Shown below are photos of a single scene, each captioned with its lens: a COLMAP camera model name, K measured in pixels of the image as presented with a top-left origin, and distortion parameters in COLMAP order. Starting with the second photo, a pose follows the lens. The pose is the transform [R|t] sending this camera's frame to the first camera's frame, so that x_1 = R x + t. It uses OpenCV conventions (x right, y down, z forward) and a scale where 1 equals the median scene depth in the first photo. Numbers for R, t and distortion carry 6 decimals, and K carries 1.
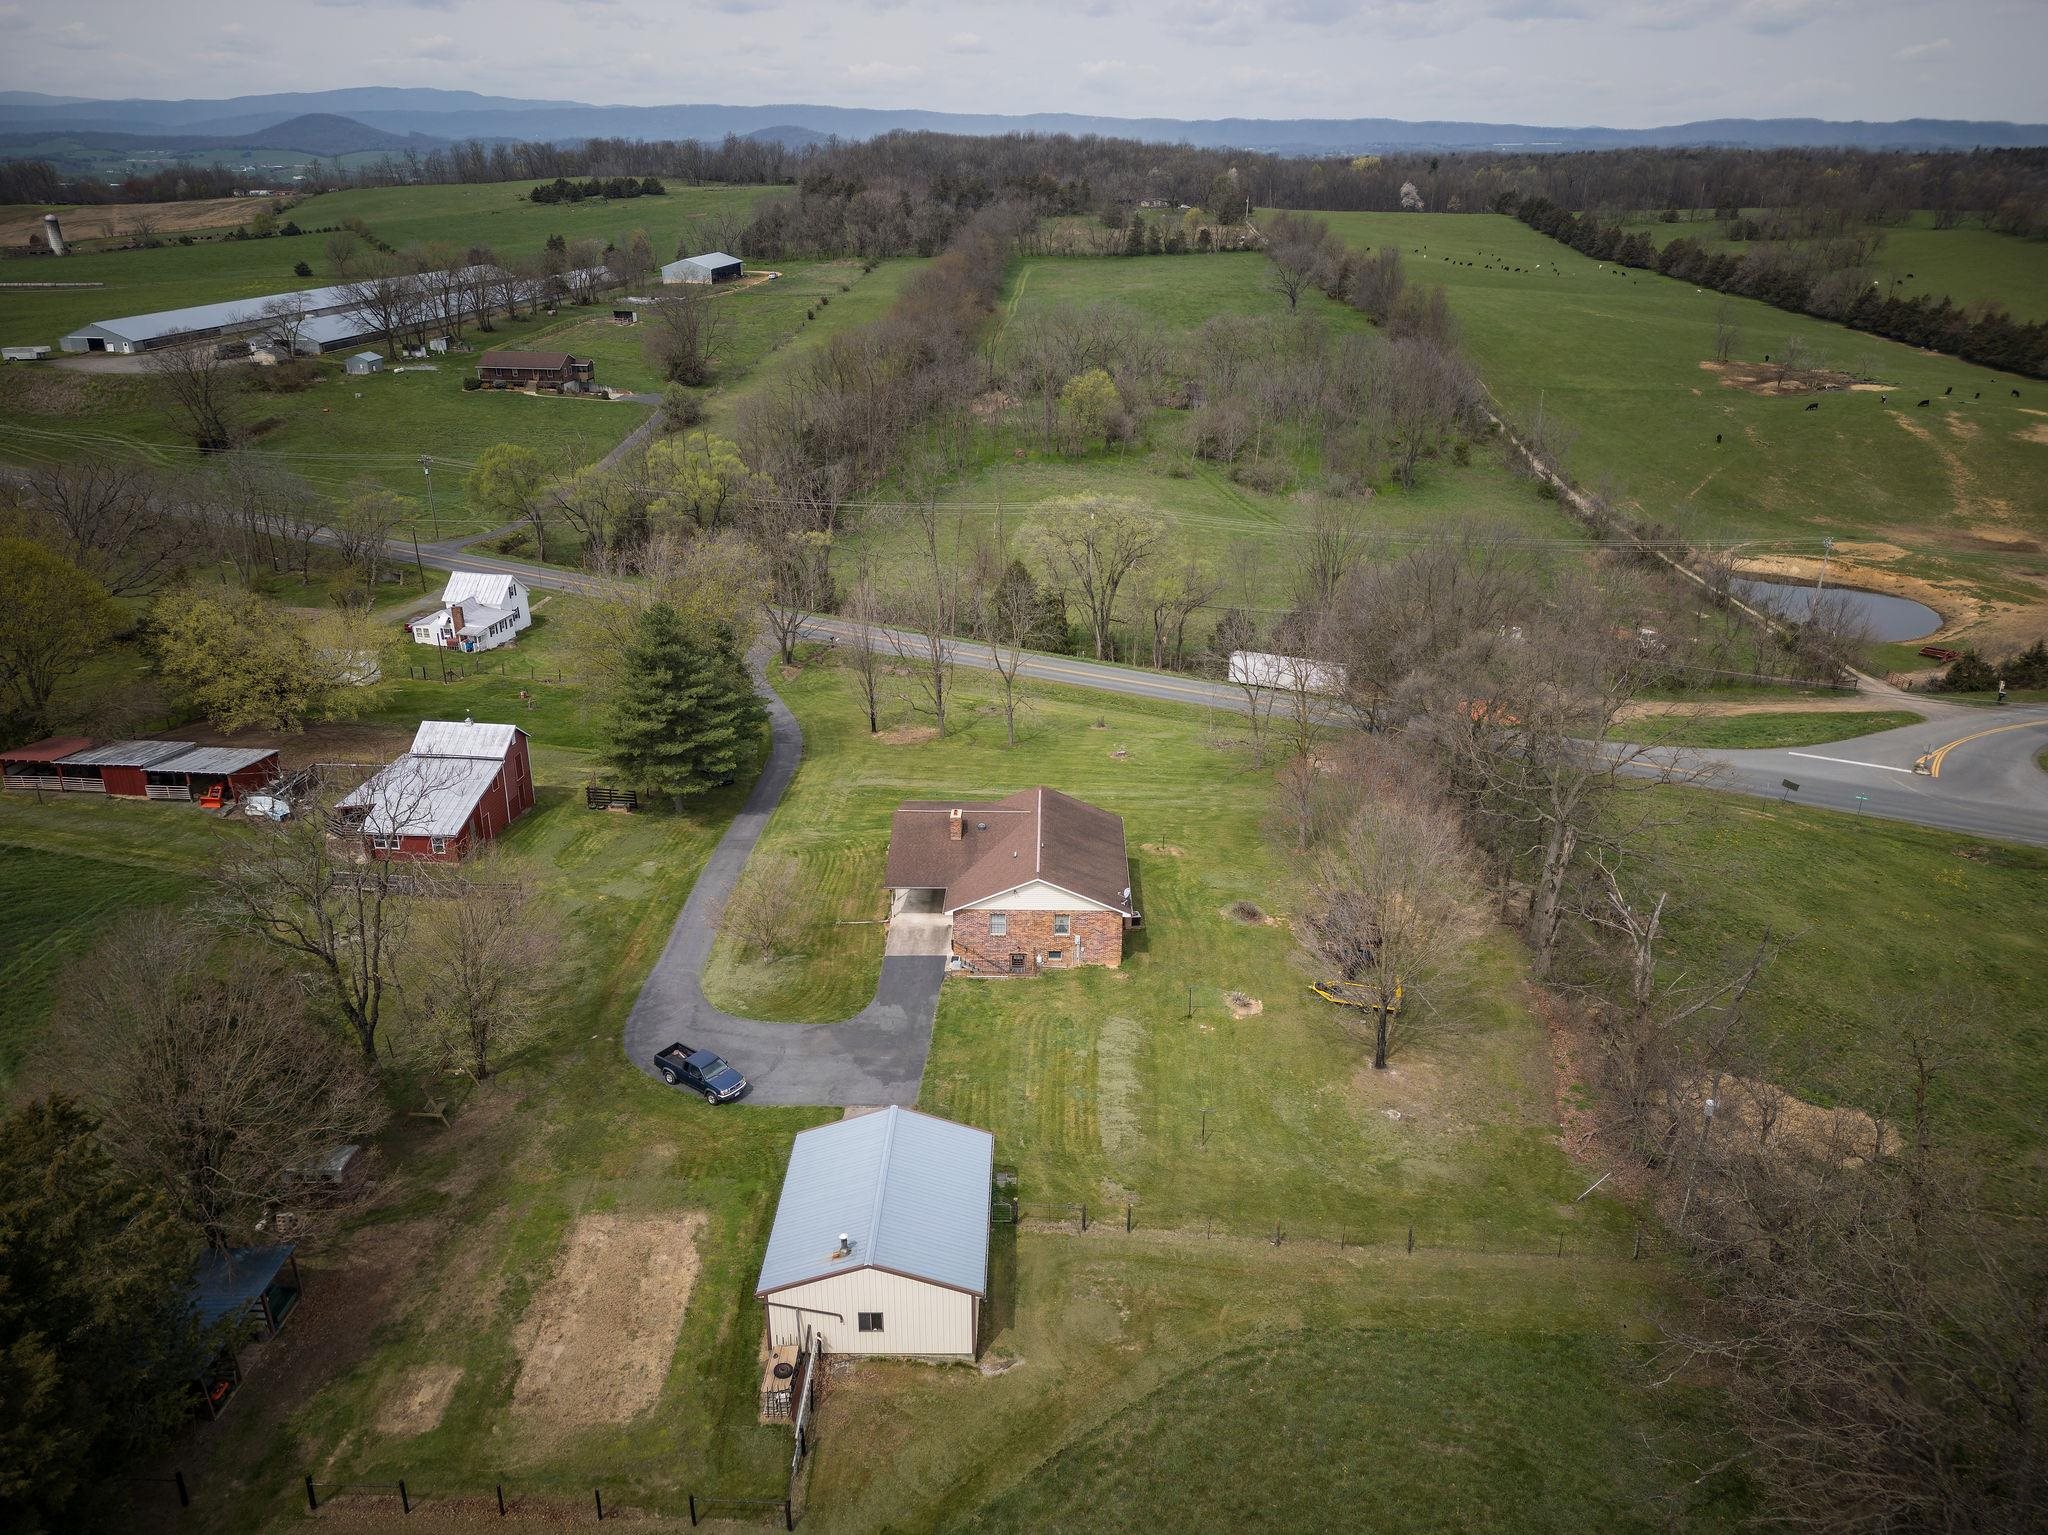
lens RADIAL K [[1431.4, 0, 1026.3], [0, 1431.4, 765.5], [0, 0, 1]] dist [0.088824, -0.061543]
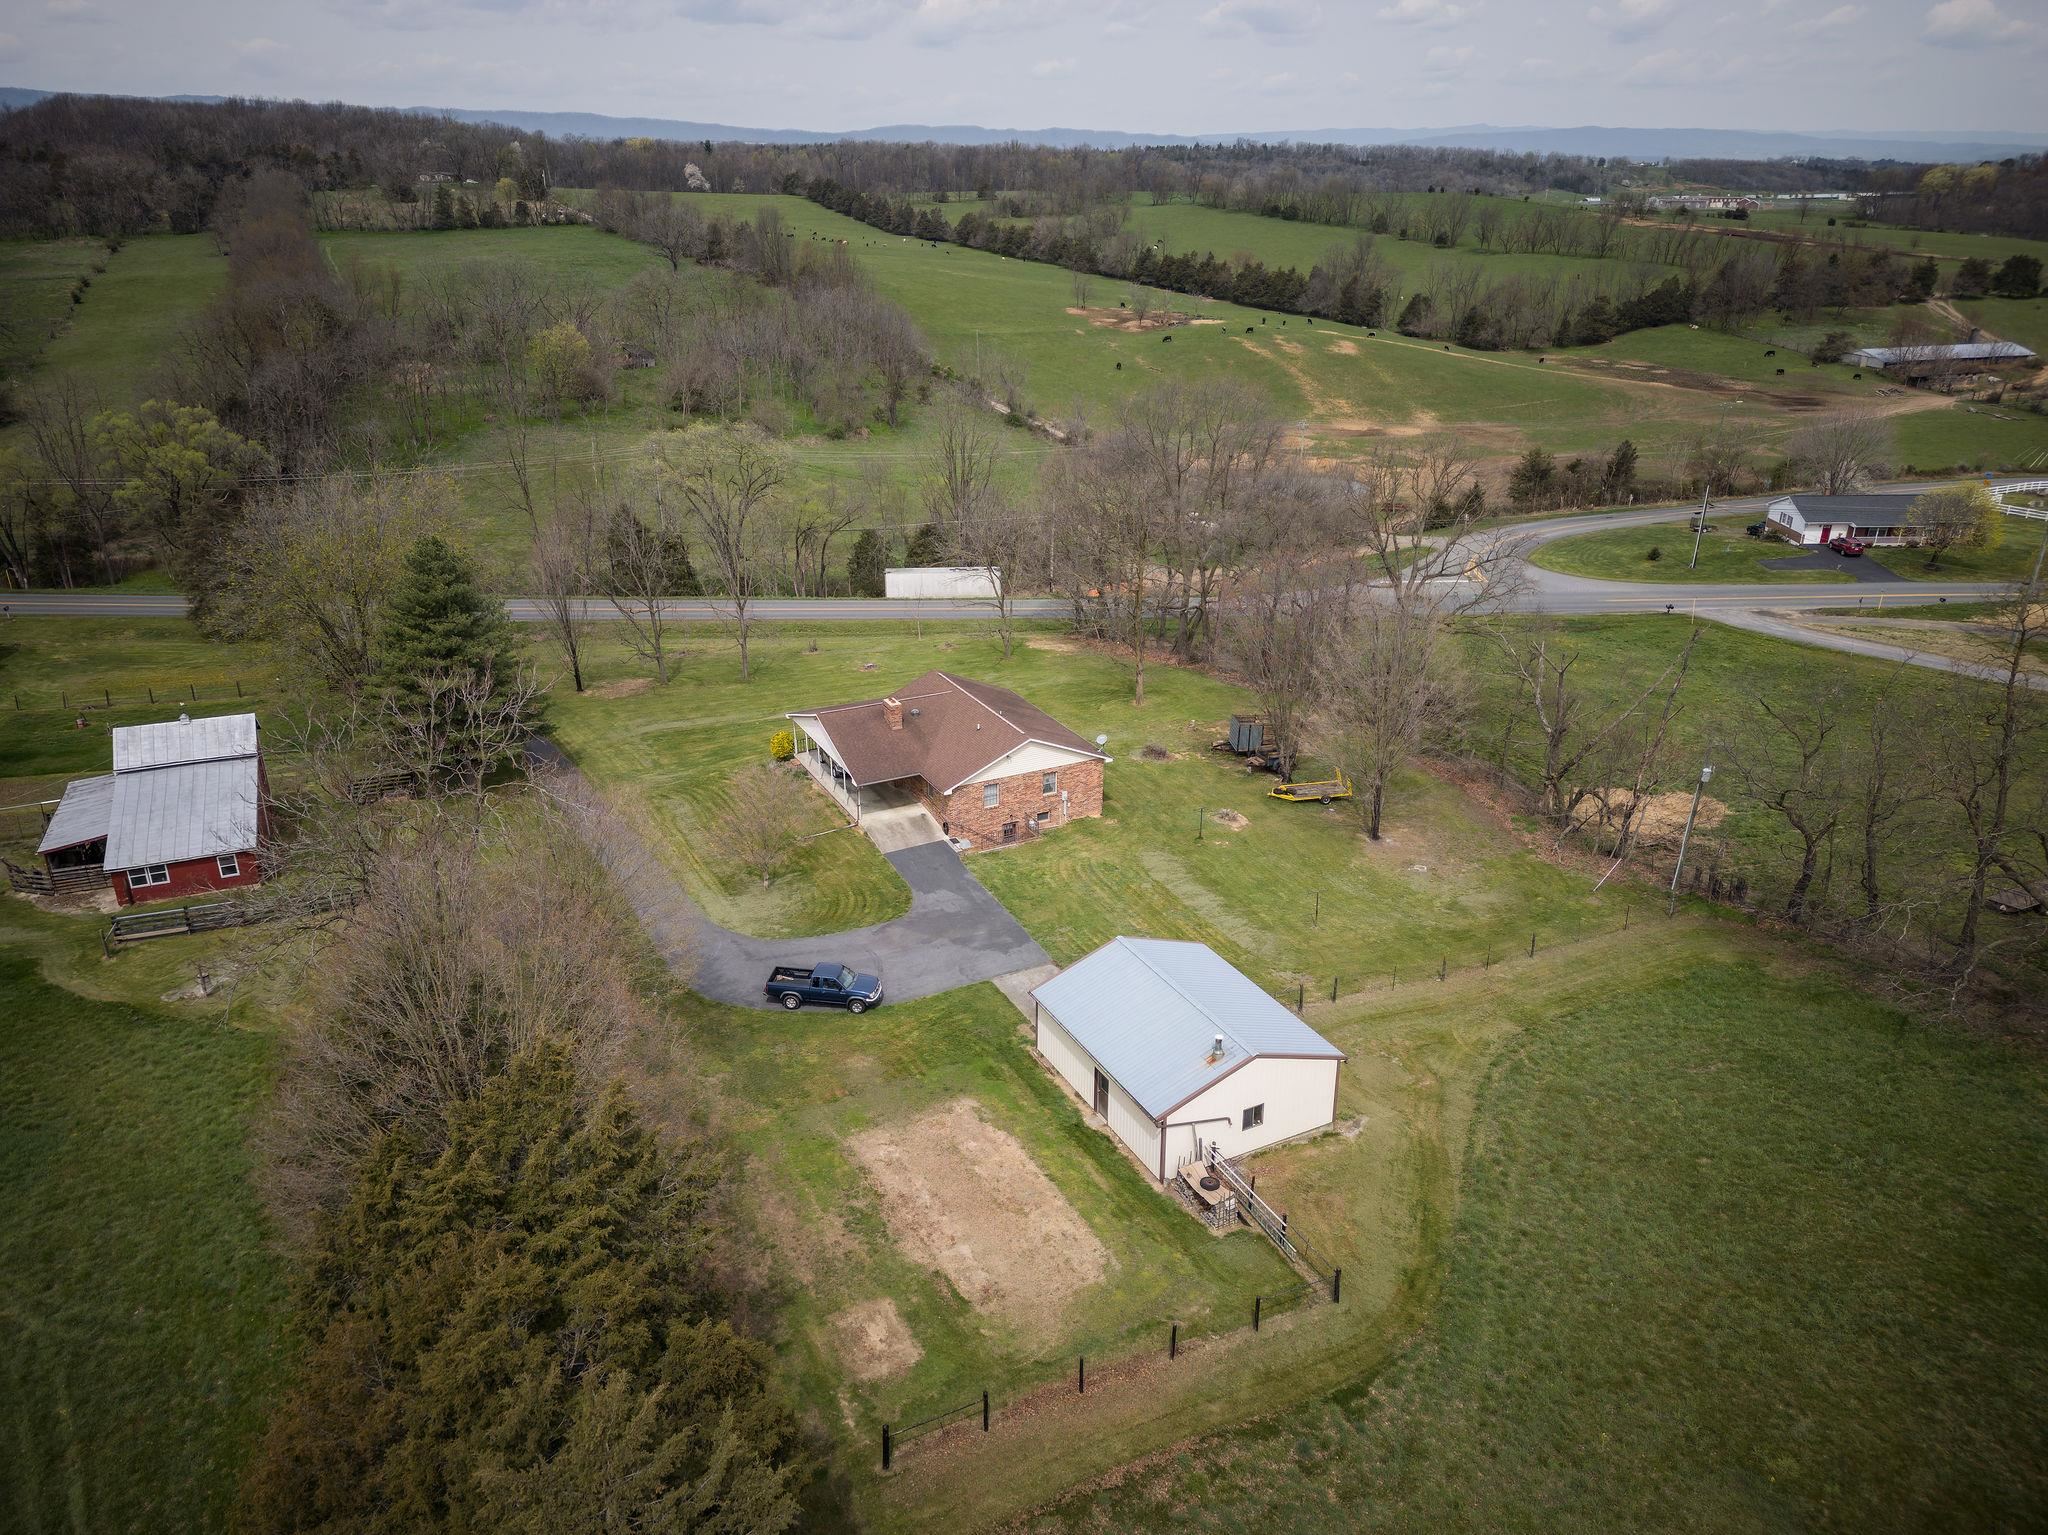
lens RADIAL K [[1431.4, 0, 1027.8], [0, 1431.4, 765.0], [0, 0, 1]] dist [0.088824, -0.061543]
pose [[0.881706, -0.183053, 0.434841, -0.333260], [0.182430, 0.982252, 0.043589, 0.042646], [-0.435102, 0.040895, 0.899452, 0.095915]]
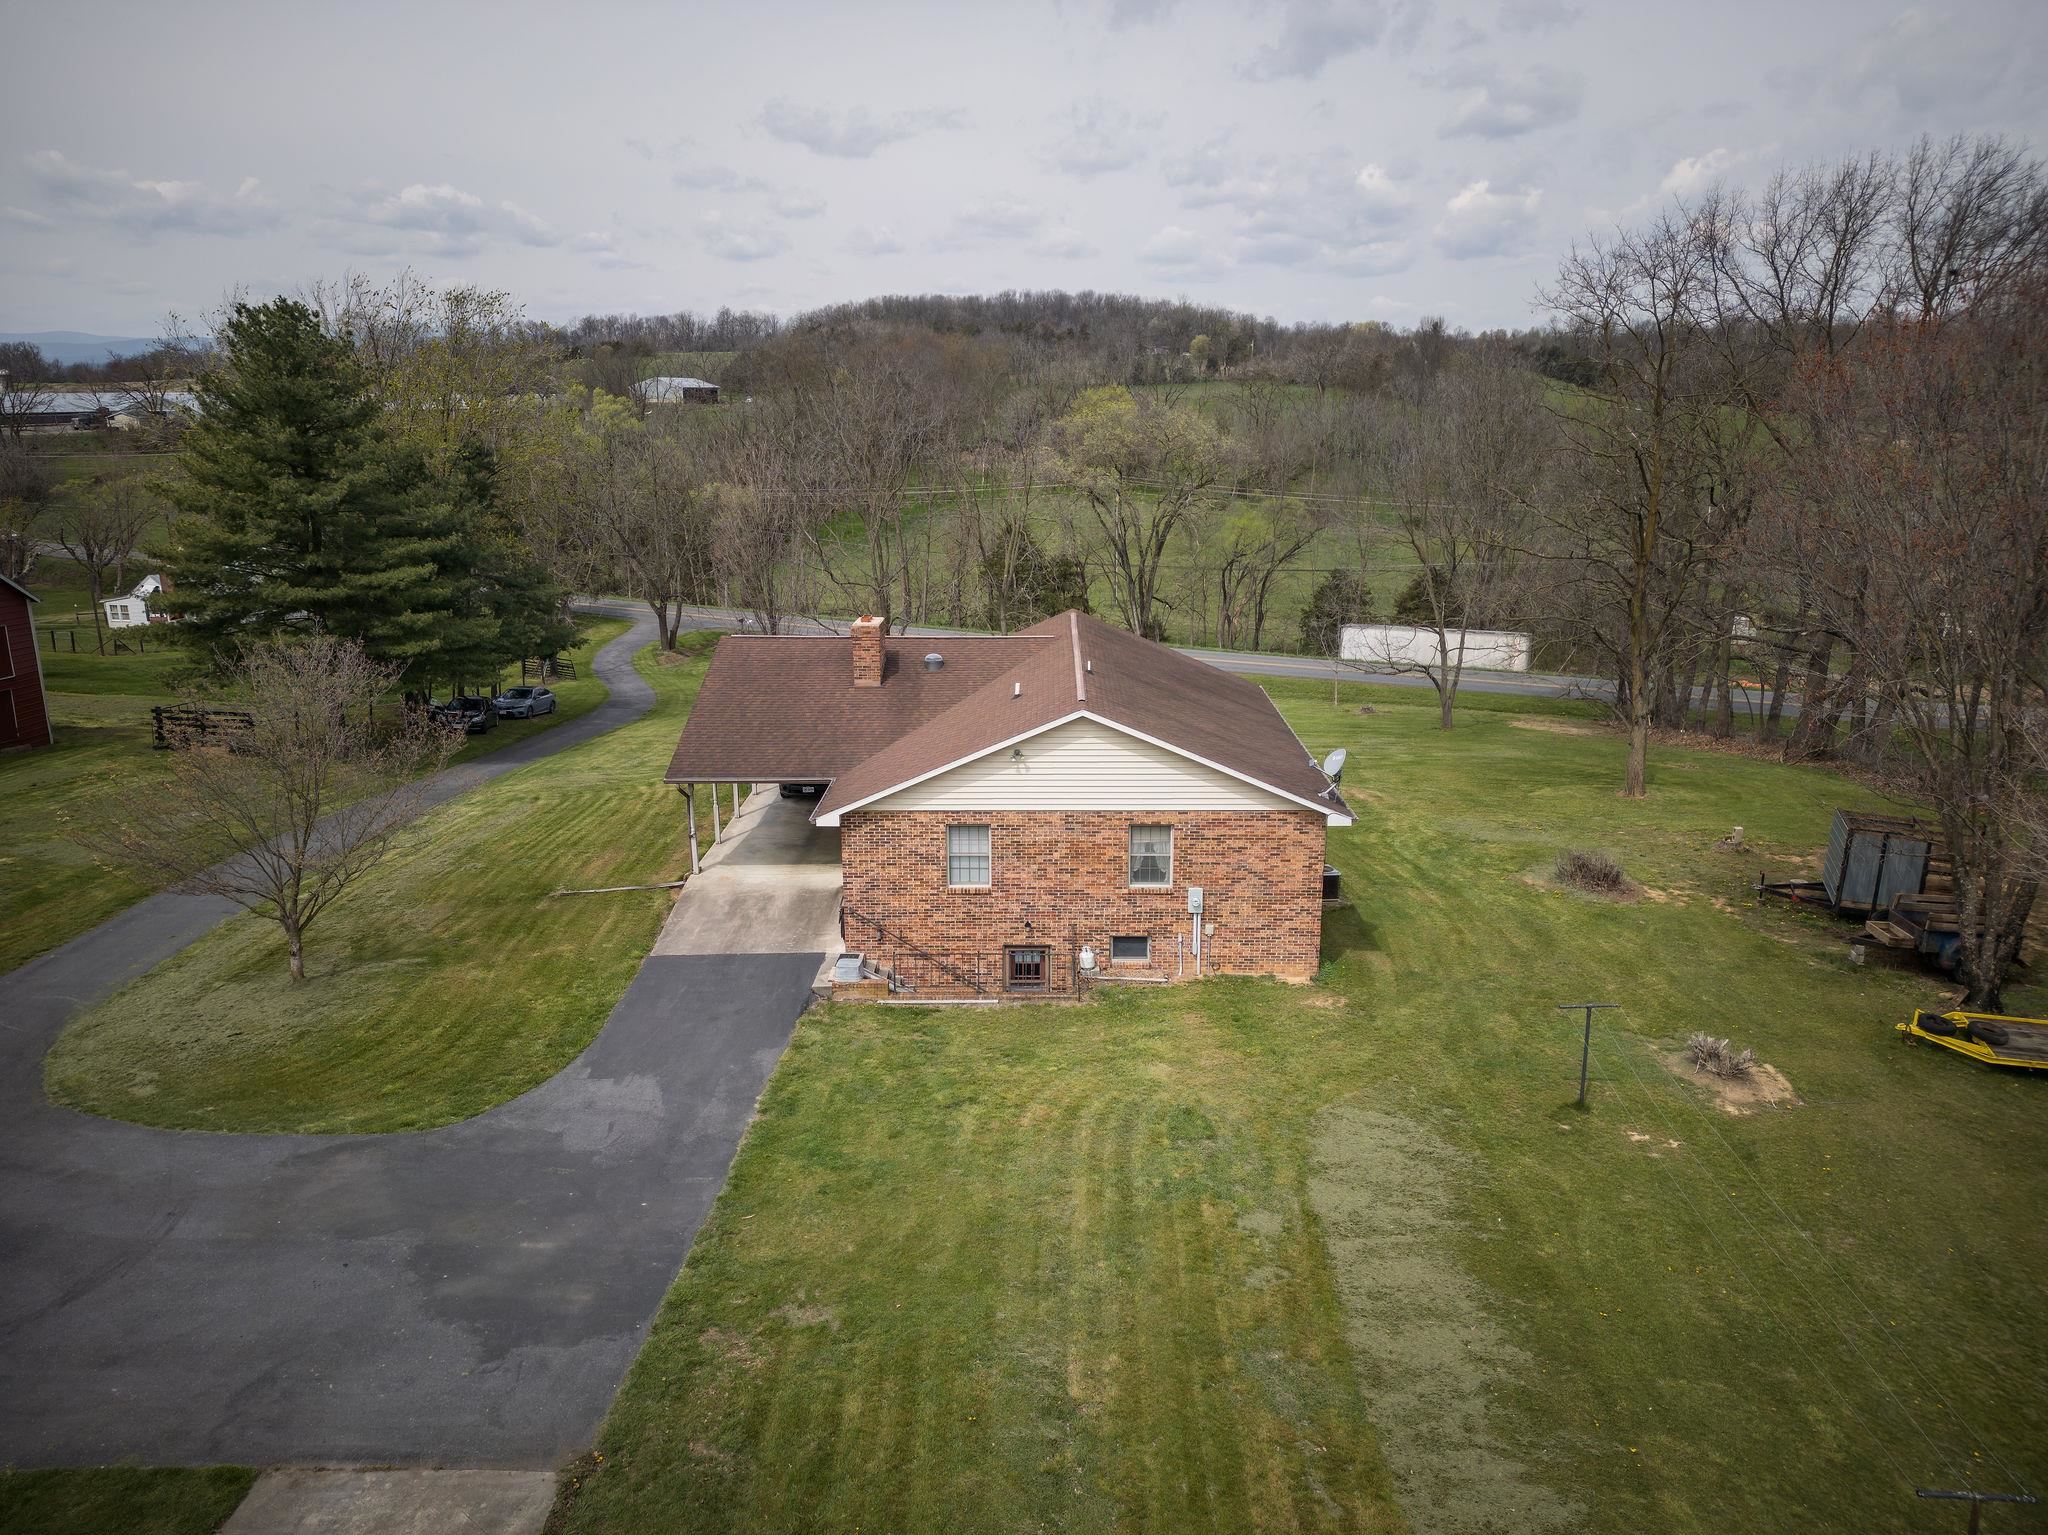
lens RADIAL K [[1431.4, 0, 1032.4], [0, 1431.4, 775.3], [0, 0, 1]] dist [0.088824, -0.061543]
pose [[0.999963, -0.006570, 0.005572, -0.004933], [0.007240, 0.991473, -0.130112, 0.110207], [-0.004669, 0.130147, 0.991484, 0.521287]]
